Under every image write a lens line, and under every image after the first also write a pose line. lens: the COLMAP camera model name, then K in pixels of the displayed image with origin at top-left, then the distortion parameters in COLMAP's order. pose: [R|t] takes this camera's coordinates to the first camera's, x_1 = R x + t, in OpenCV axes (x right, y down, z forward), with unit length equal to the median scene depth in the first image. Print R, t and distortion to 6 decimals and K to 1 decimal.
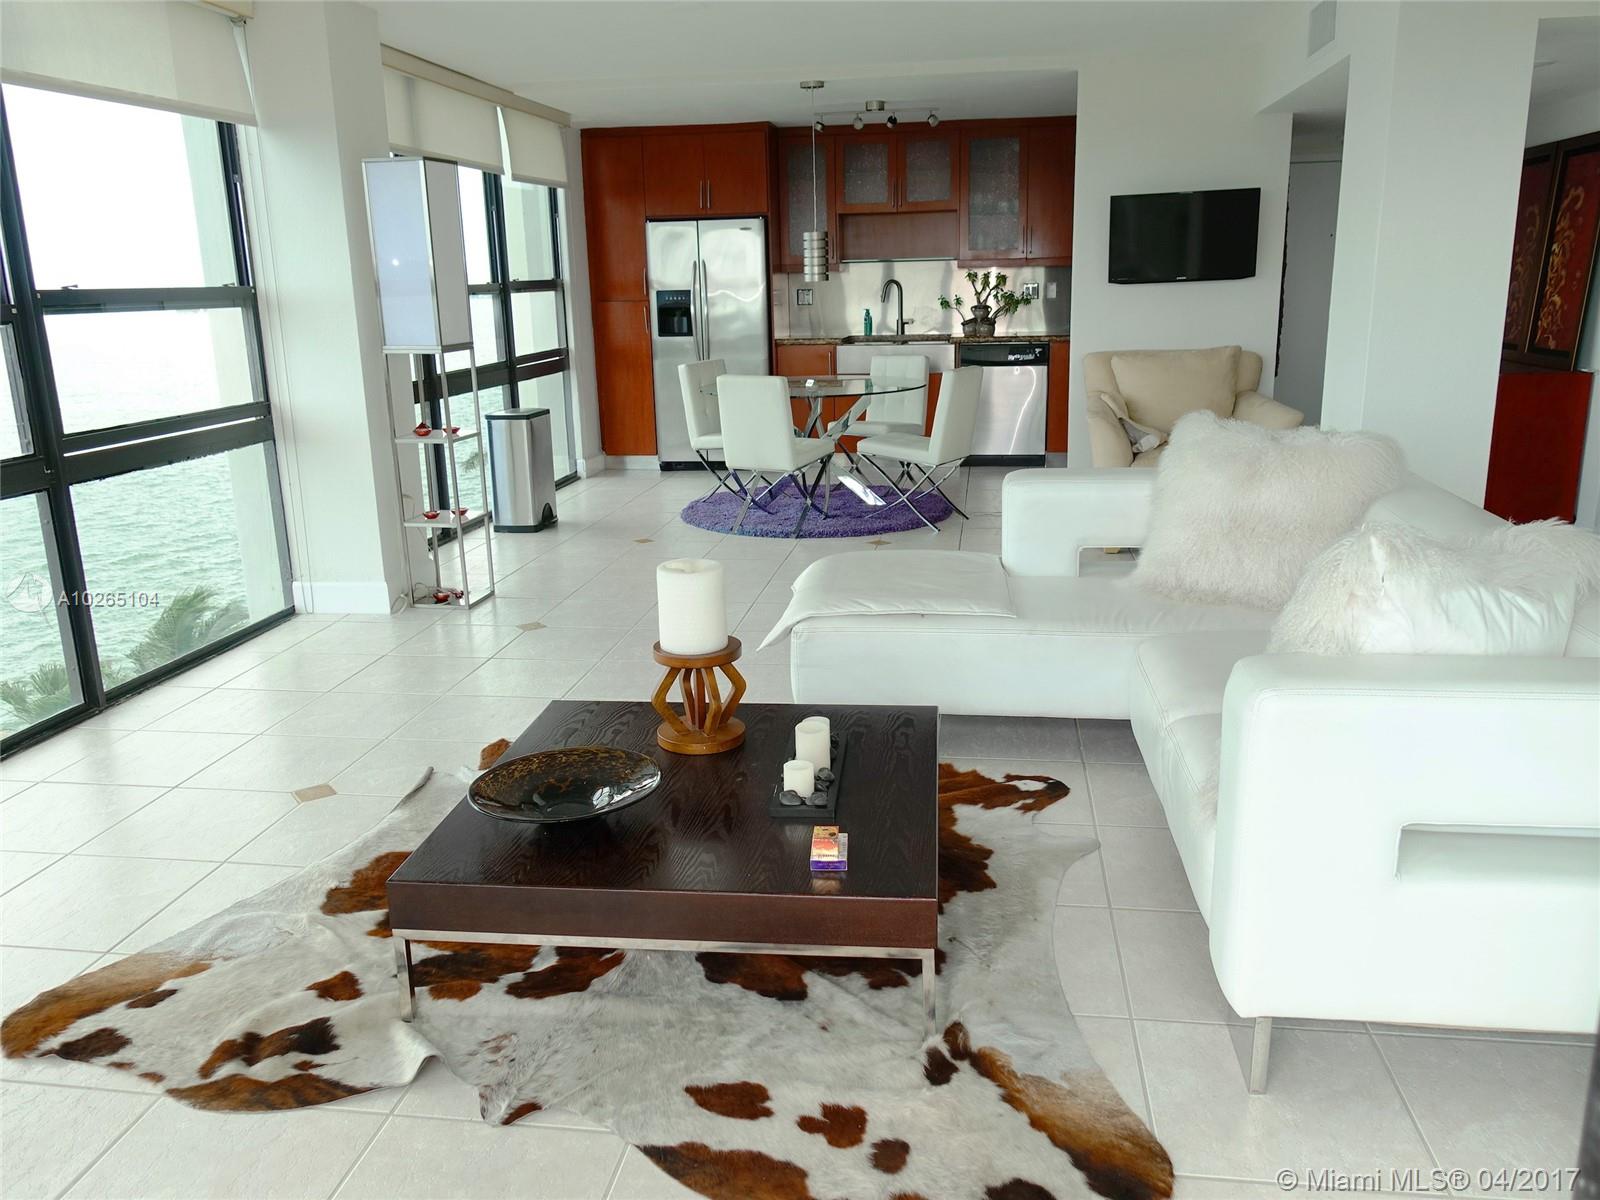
lens RADIAL K [[1242.3, 0, 800.0], [0, 1242.3, 600.0], [0, 0, 1]] dist [0.017800, 0.000407]
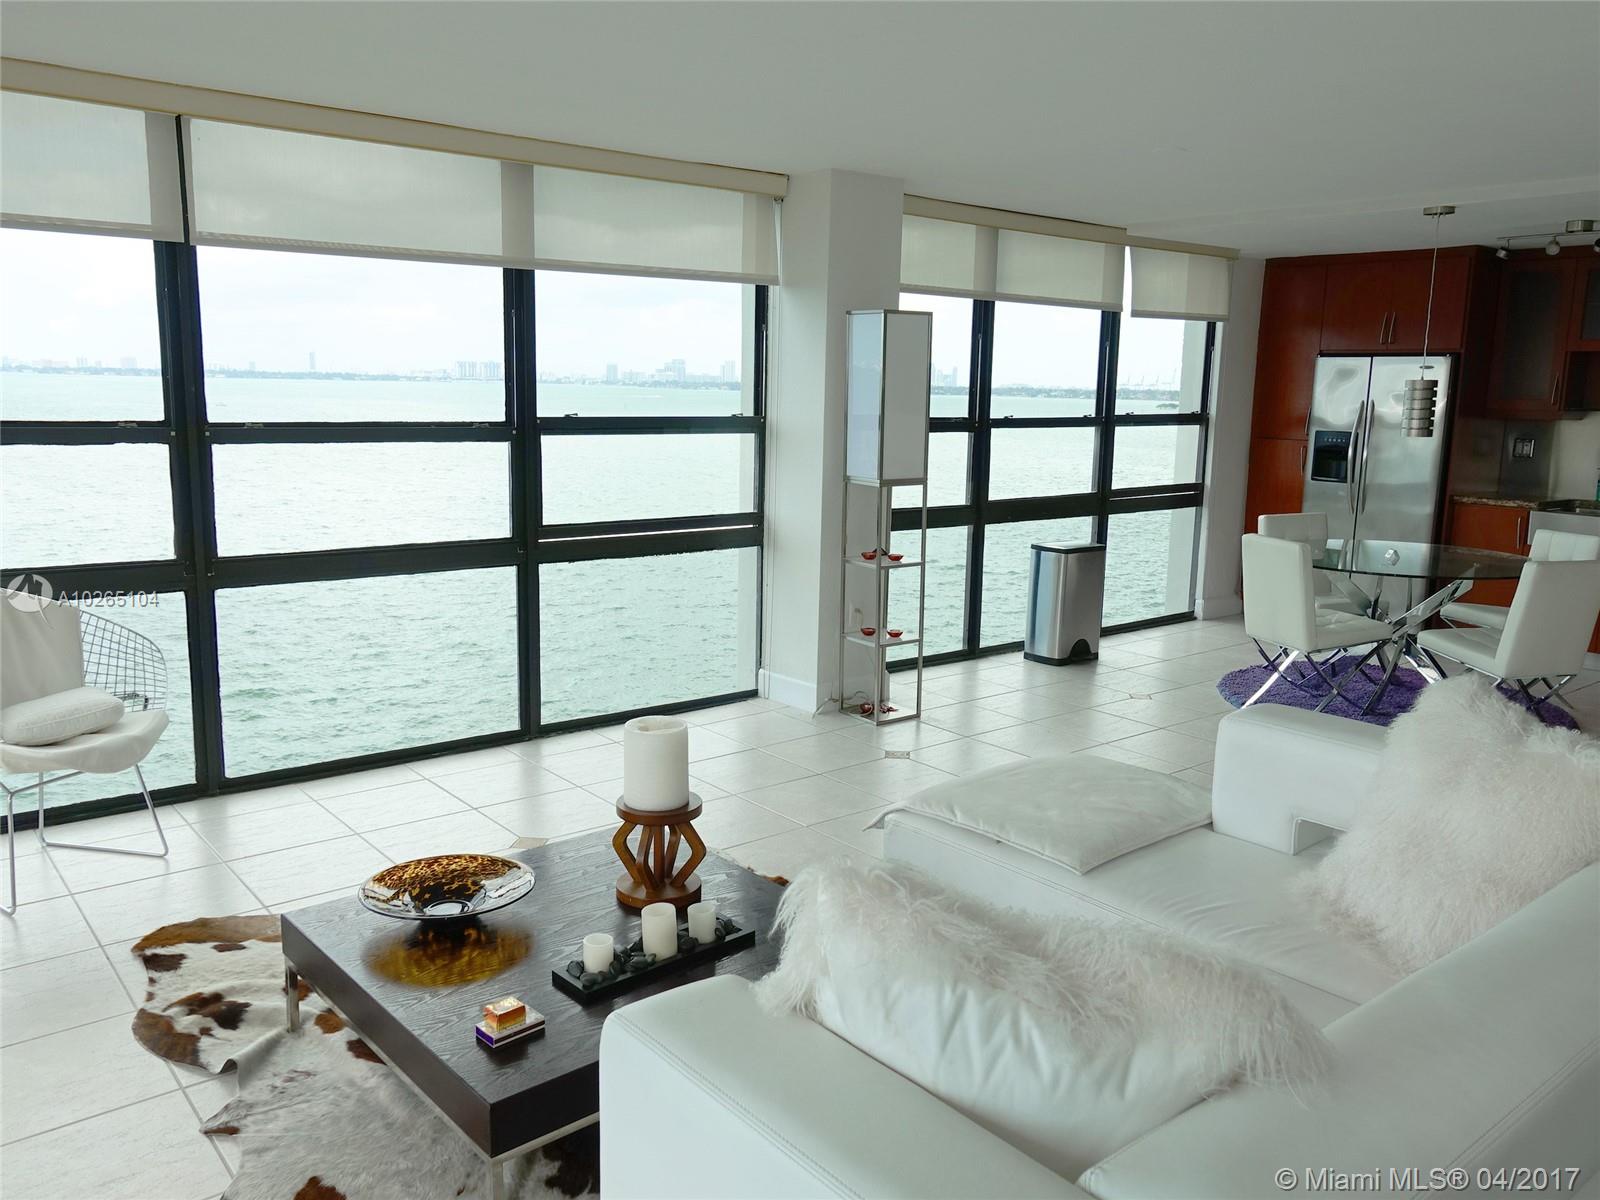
lens RADIAL K [[1242.3, 0, 800.0], [0, 1242.3, 600.0], [0, 0, 1]] dist [0.017800, 0.000407]
pose [[0.743239, 0.153873, -0.651091, 0.367987], [-0.204589, 0.978845, -0.002214, -0.083671], [0.636976, 0.134851, 0.758997, 0.149383]]
